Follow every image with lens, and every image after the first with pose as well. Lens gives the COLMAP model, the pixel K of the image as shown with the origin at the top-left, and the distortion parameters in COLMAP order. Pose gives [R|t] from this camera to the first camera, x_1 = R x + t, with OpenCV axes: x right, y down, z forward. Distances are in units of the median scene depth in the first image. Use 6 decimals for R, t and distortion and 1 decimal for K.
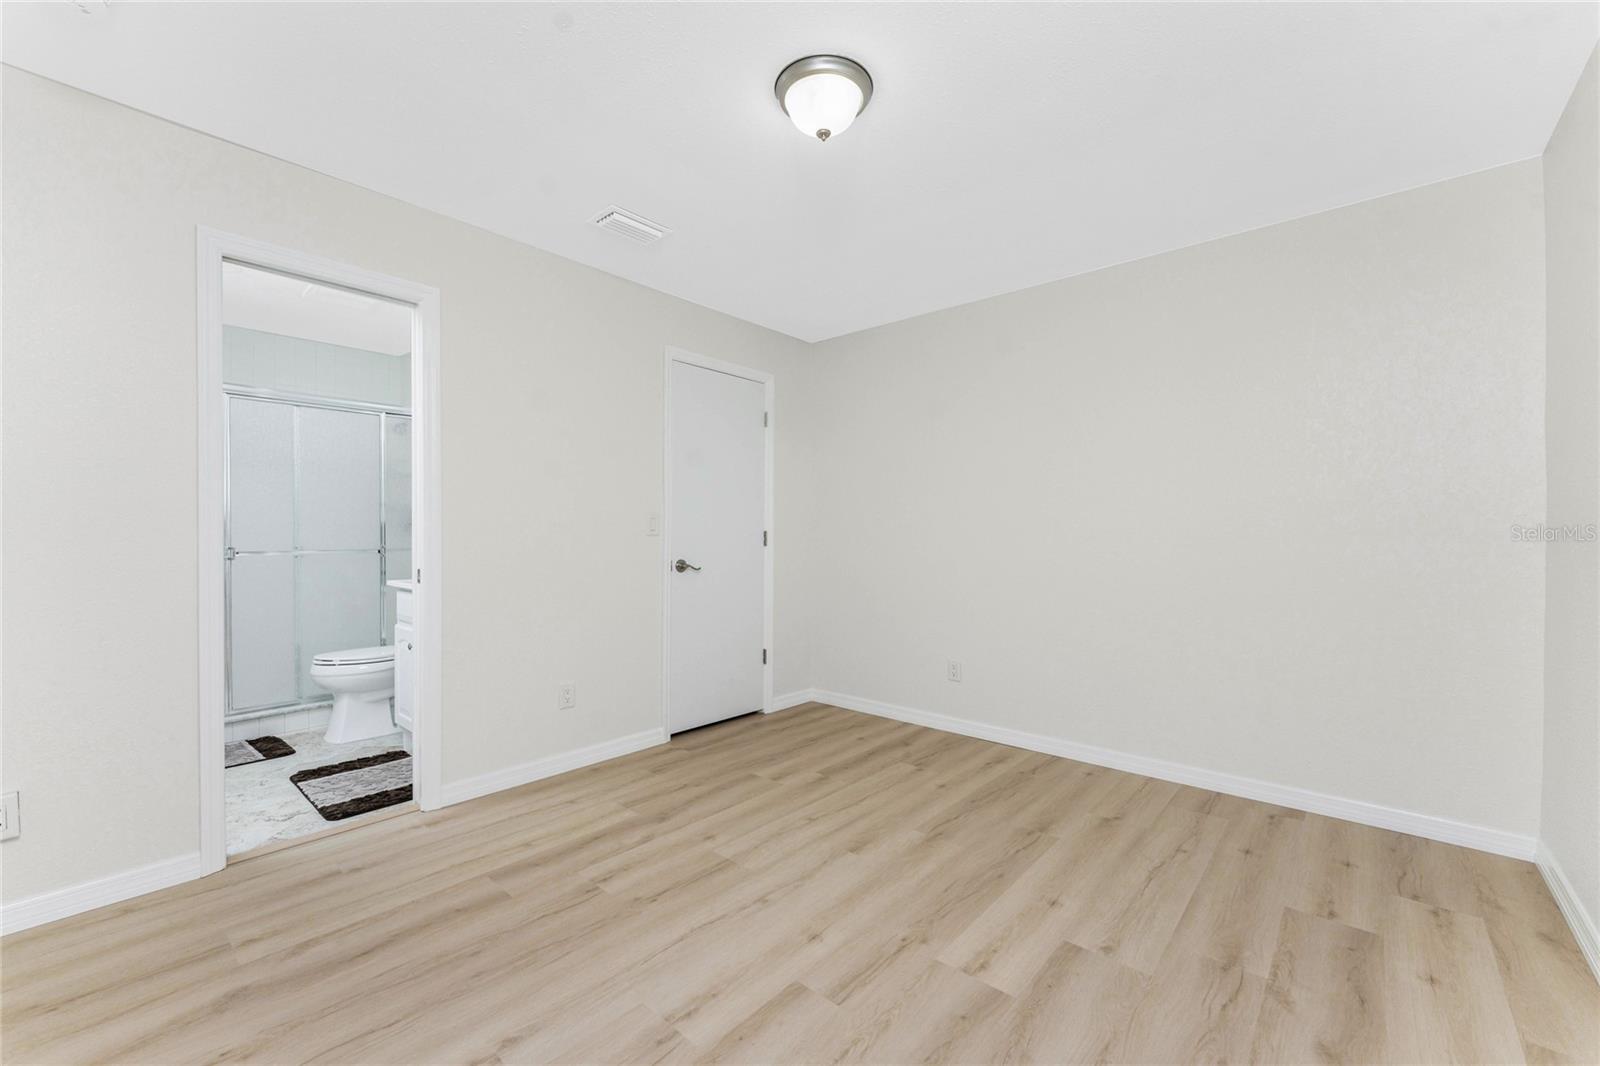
lens RADIAL K [[659.0, 0, 800.0], [0, 659.0, 533.0], [0, 0, 1]] dist [0.000844, -0.000202]
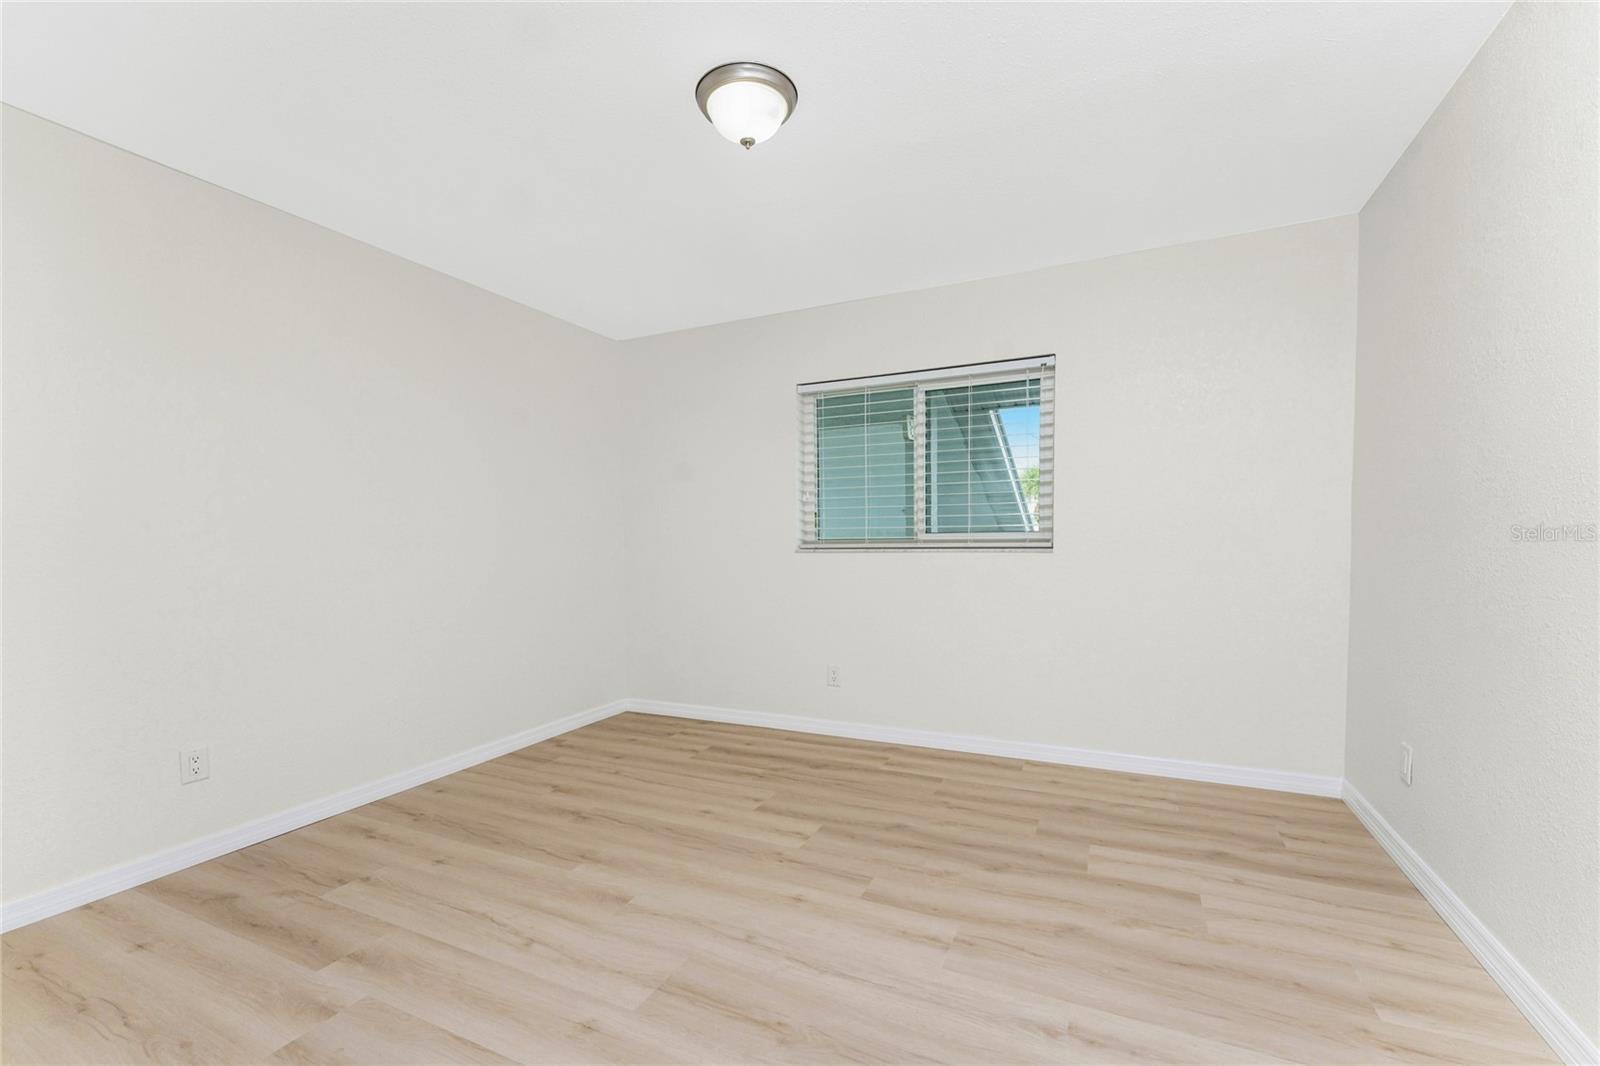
lens RADIAL K [[669.8, 0, 799.1], [0, 669.8, 557.2], [0, 0, 1]] dist [0.001930, -0.000136]
pose [[-0.279642, -0.024216, 0.959799, -0.854497], [0.008170, 0.999586, 0.027600, 0.017275], [-0.960070, 0.015559, -0.279328, 1.084601]]
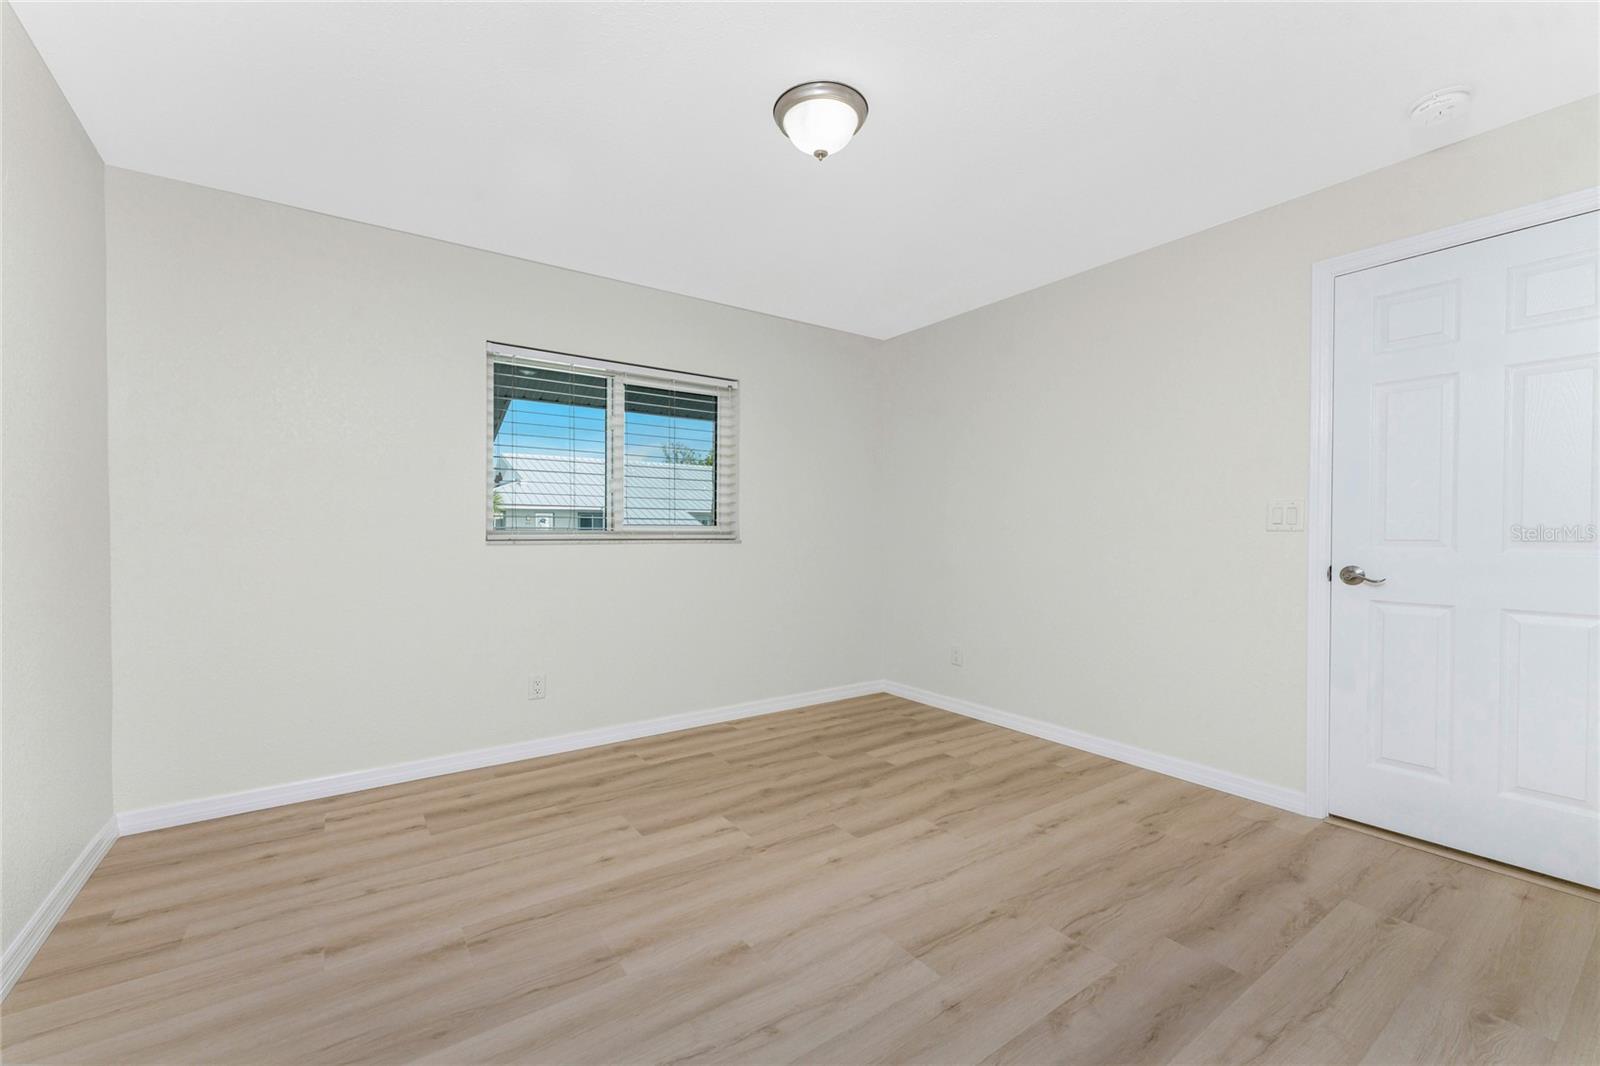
lens RADIAL K [[659.0, 0, 800.0], [0, 659.0, 533.0], [0, 0, 1]] dist [0.000844, -0.000202]
pose [[-0.973261, -0.003213, 0.229680, -0.154847], [-0.003543, 0.999993, -0.001023, 0.025835], [-0.229675, -0.001809, -0.973266, 1.804524]]
